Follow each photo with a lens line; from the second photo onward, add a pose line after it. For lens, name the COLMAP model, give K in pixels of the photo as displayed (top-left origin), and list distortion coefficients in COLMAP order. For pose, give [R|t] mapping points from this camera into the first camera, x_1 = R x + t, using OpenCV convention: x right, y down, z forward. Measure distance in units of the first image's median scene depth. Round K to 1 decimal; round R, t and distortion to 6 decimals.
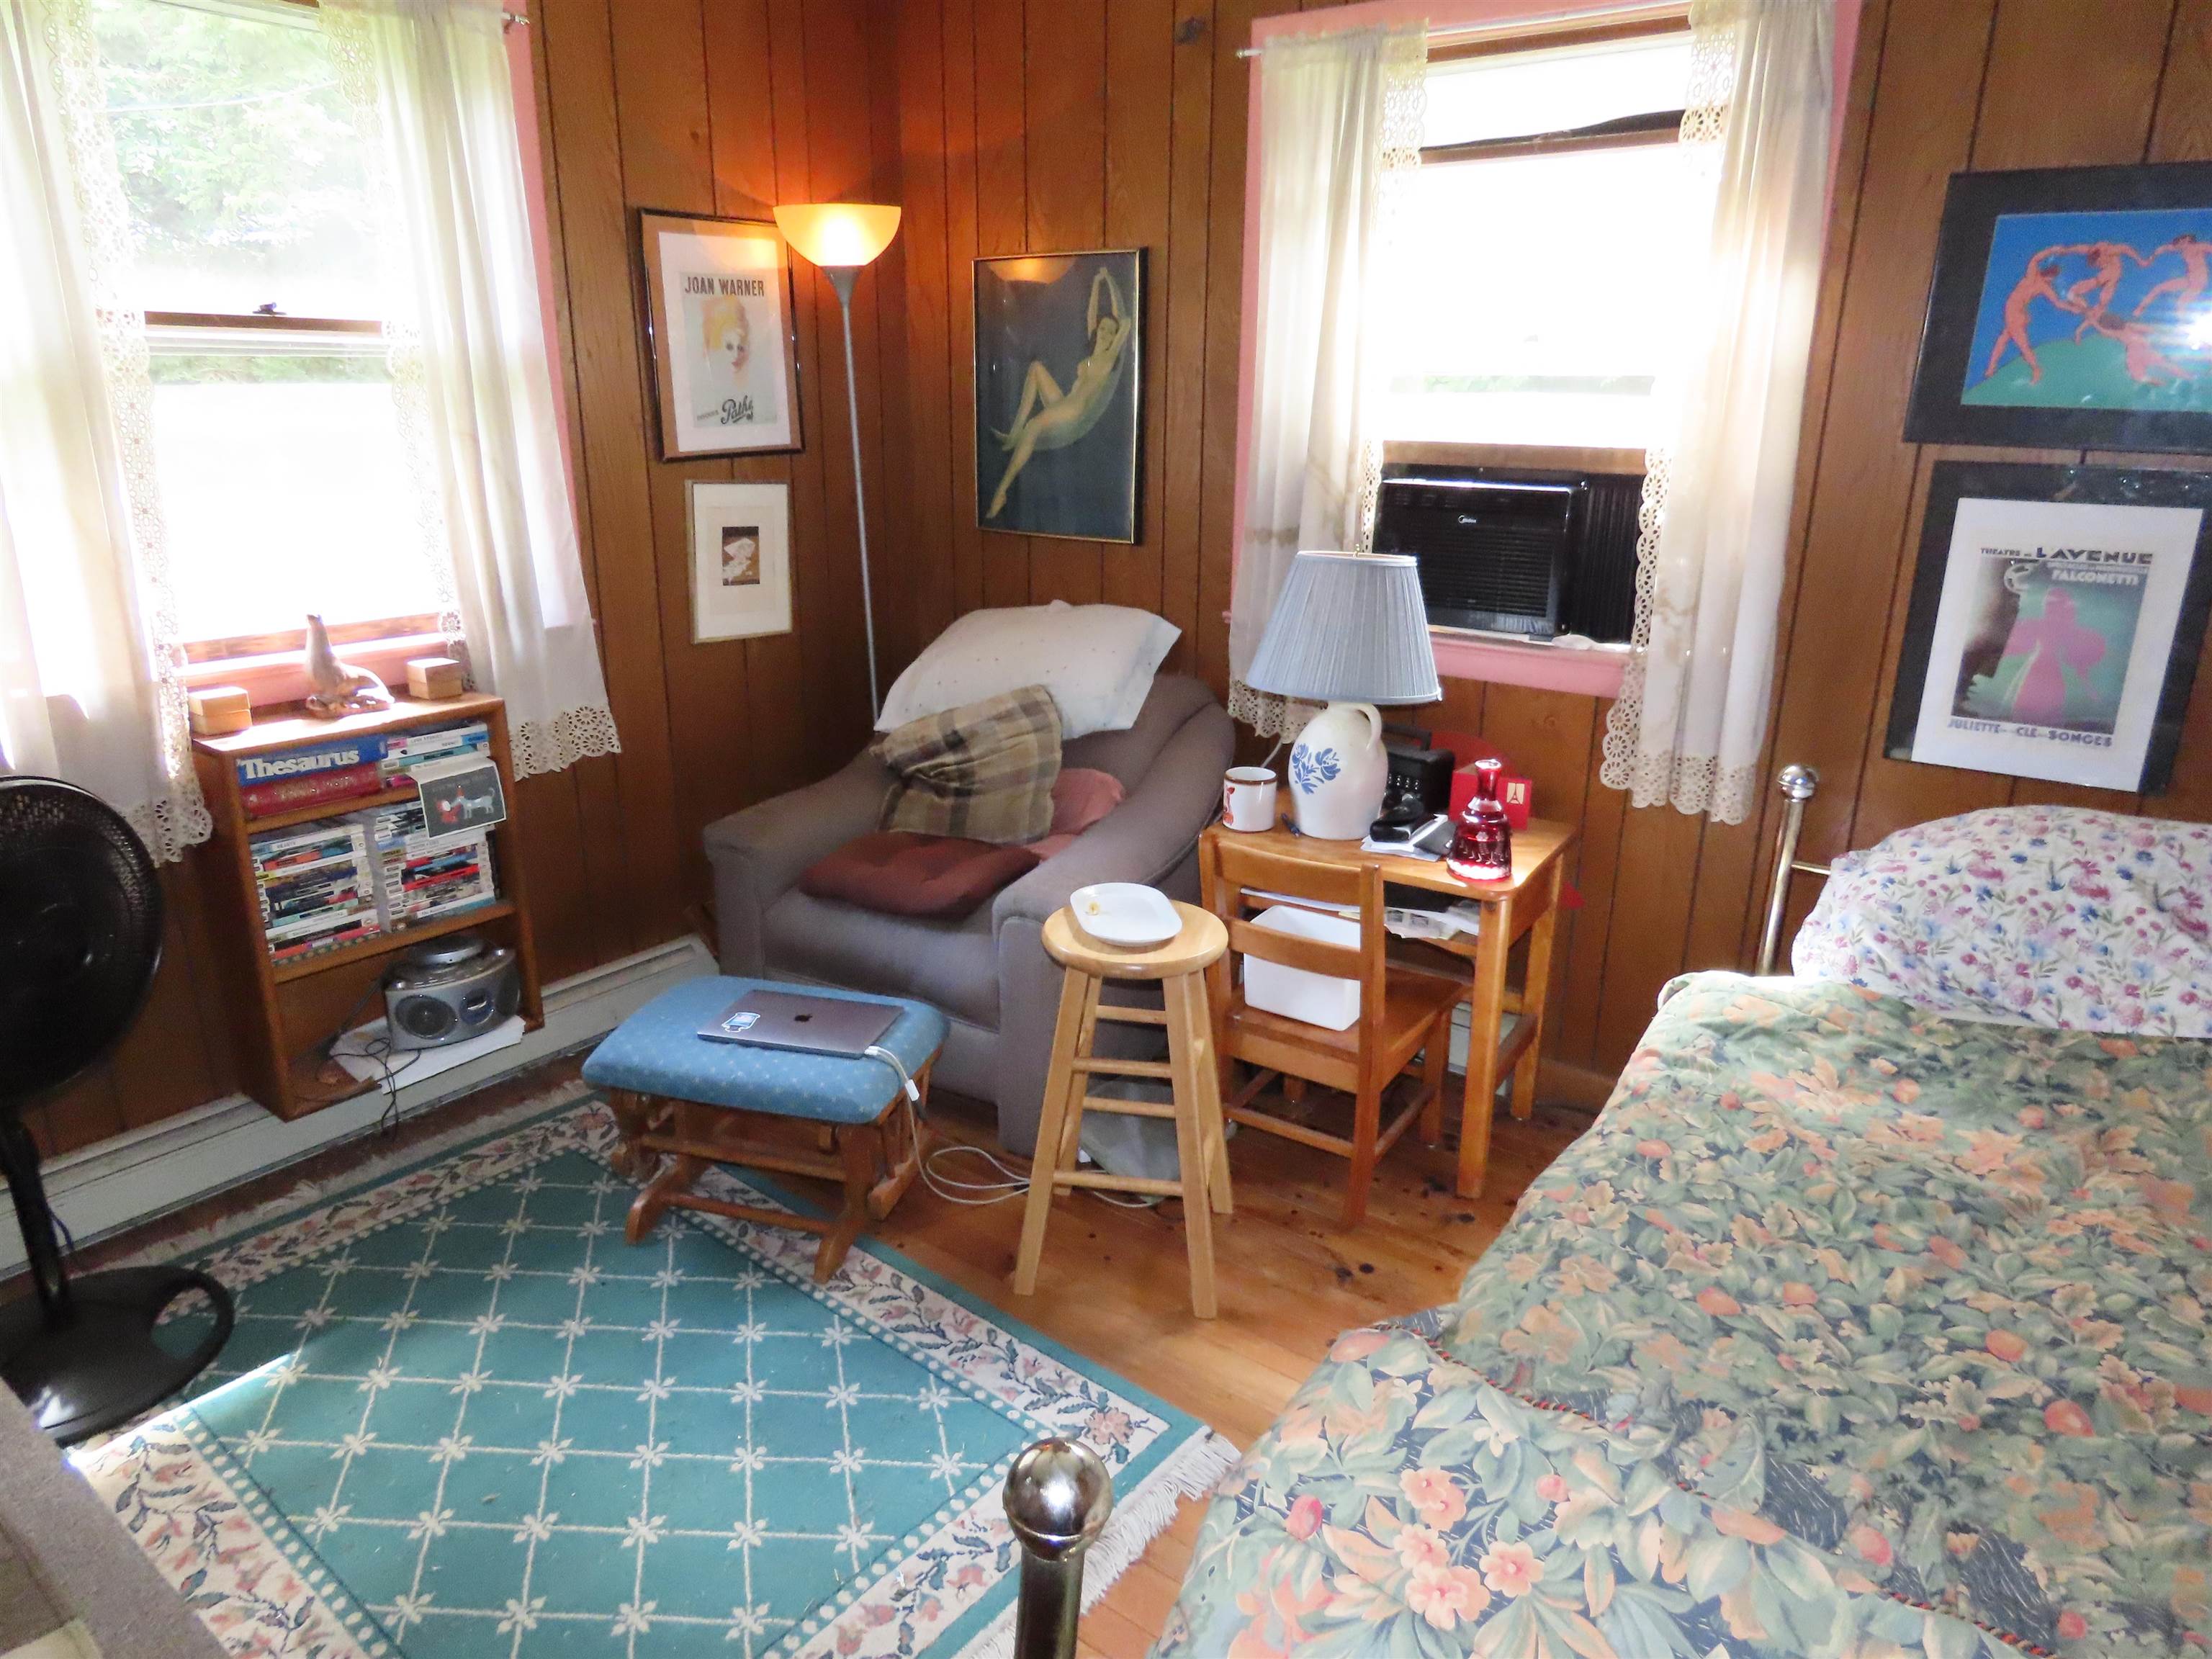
lens RADIAL K [[1405.9, 0, 1115.8], [0, 1405.9, 832.2], [0, 0, 1]] dist [-0.007806, -0.002370]
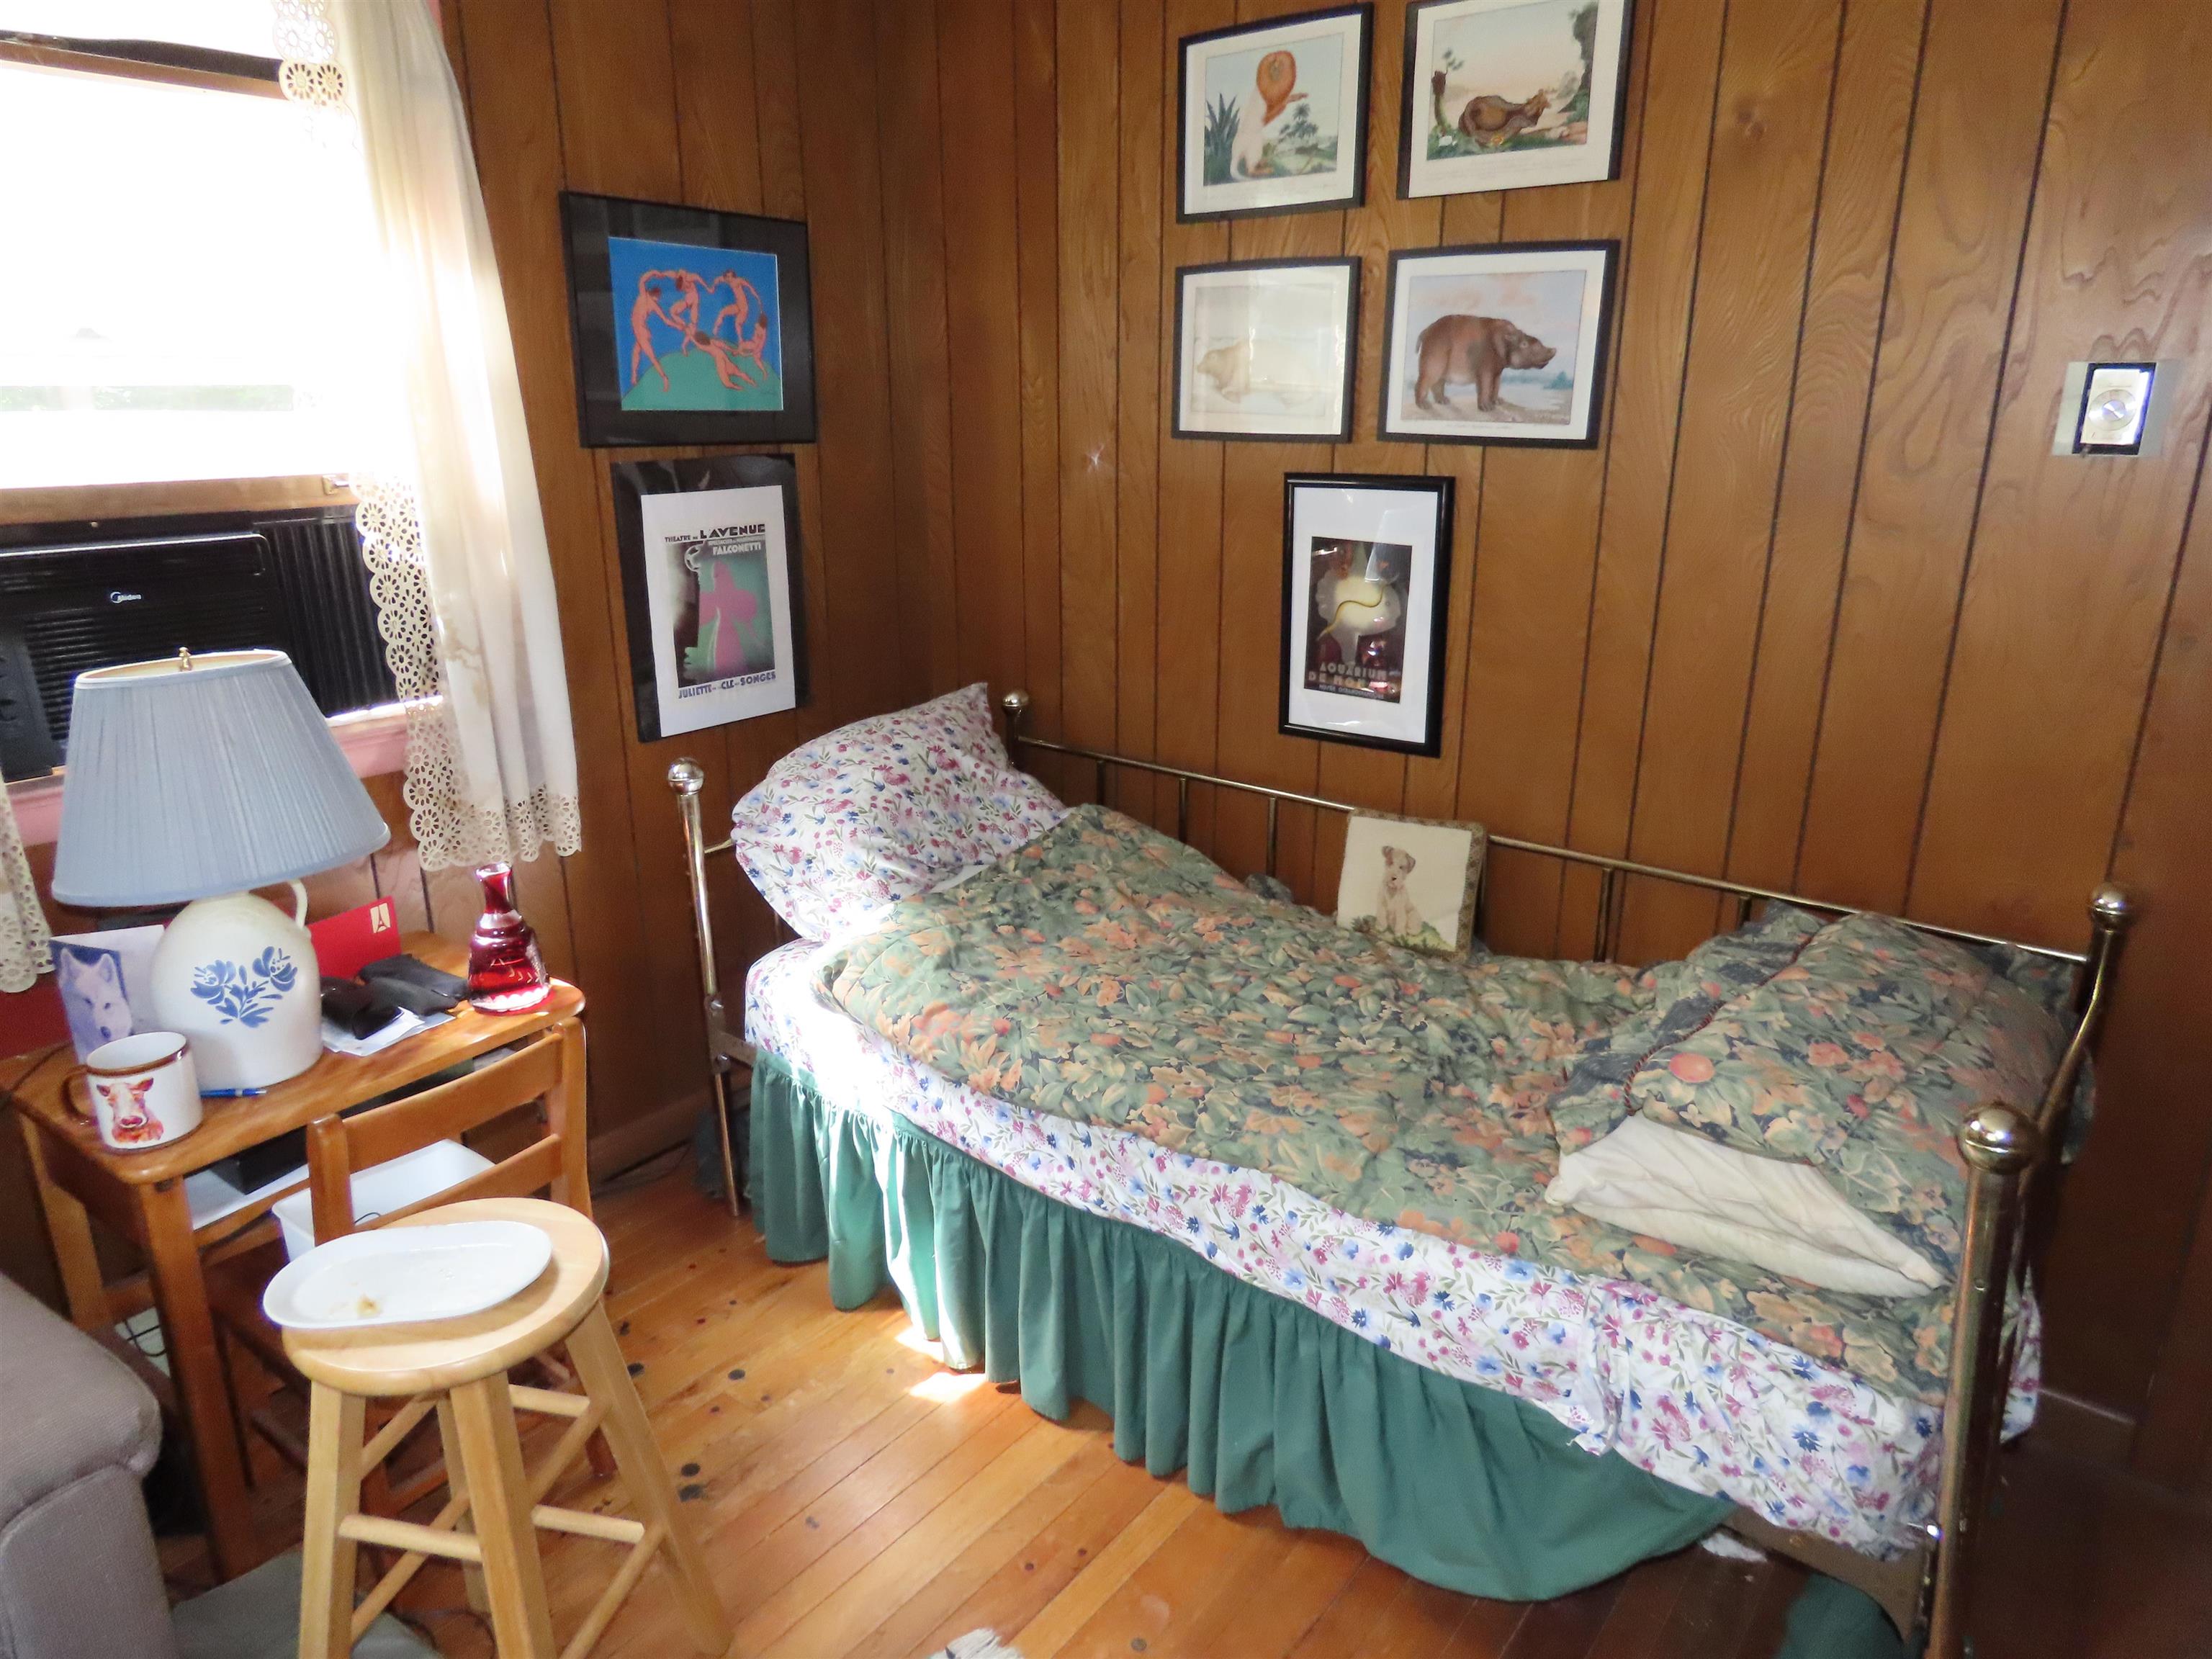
lens RADIAL K [[1405.9, 0, 1113.6], [0, 1405.9, 828.0], [0, 0, 1]] dist [-0.007806, -0.002370]
pose [[0.024018, -0.303611, 0.952493, -0.517837], [0.305279, 0.909486, 0.282204, -0.201265], [-0.951960, 0.283999, 0.114530, 0.603917]]
